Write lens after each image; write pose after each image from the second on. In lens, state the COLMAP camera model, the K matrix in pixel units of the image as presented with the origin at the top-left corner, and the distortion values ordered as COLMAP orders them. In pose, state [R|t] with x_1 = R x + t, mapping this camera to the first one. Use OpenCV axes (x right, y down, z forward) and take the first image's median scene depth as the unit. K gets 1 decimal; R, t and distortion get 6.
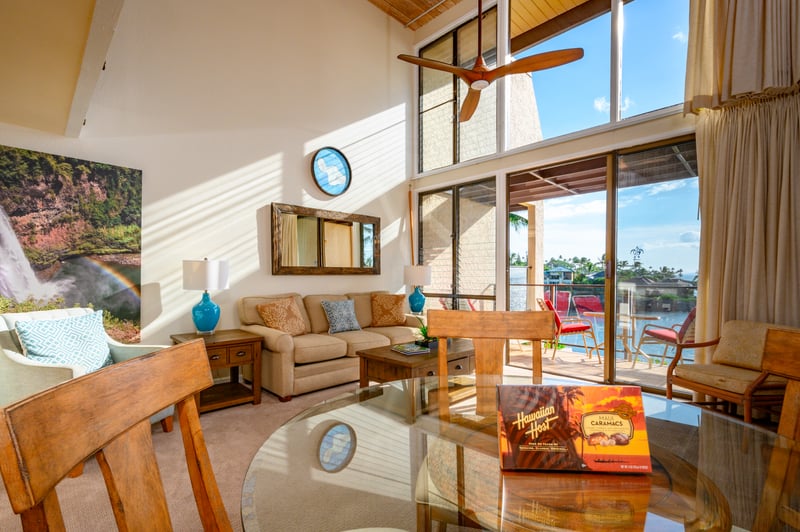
lens RADIAL K [[373.2, 0, 387.5], [0, 373.2, 285.9], [0, 0, 1]] dist [0.000379, -0.000522]
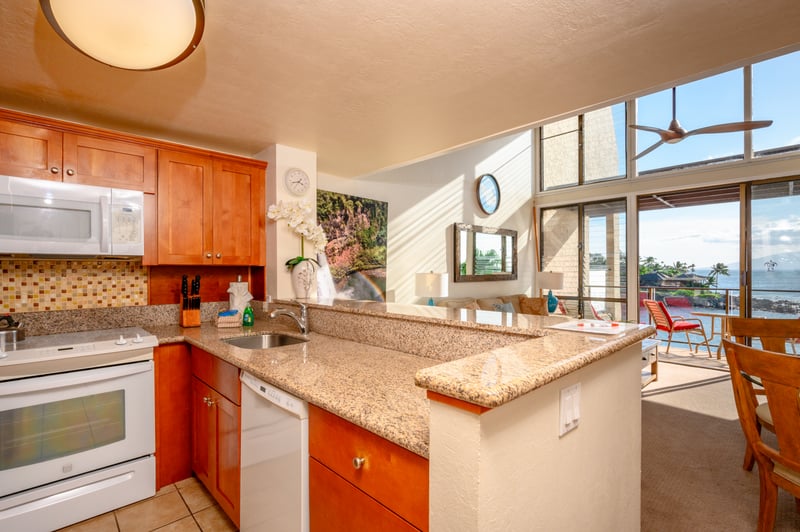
lens RADIAL K [[373.2, 0, 392.6], [0, 373.2, 272.4], [0, 0, 1]] dist [0.000379, -0.000522]
pose [[0.999931, -0.000468, -0.011755, -0.653848], [0.000200, 0.999740, -0.022813, -0.045547], [0.011762, 0.022809, 0.999671, -0.270567]]
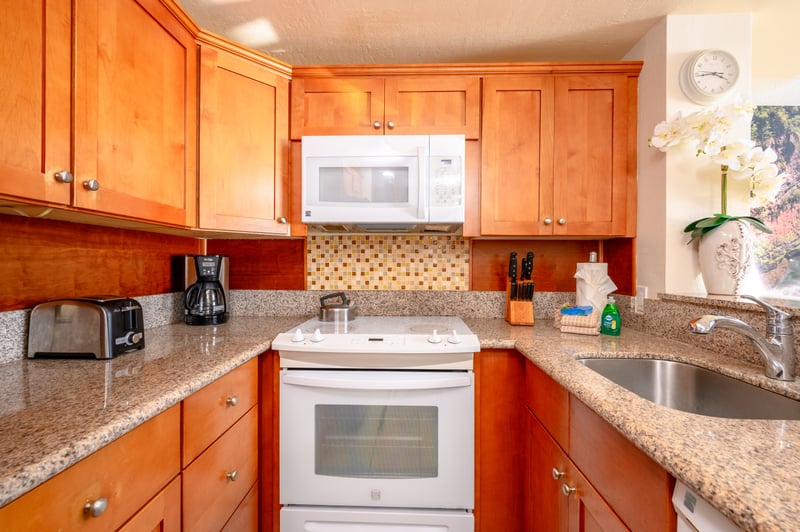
lens RADIAL K [[373.2, 0, 397.3], [0, 373.2, 264.2], [0, 0, 1]] dist [0.000379, -0.000522]
pose [[0.701236, 0.007299, -0.712891, -0.830283], [-0.027143, 0.999496, -0.016466, -0.023611], [0.712412, 0.030897, 0.701081, 0.004918]]
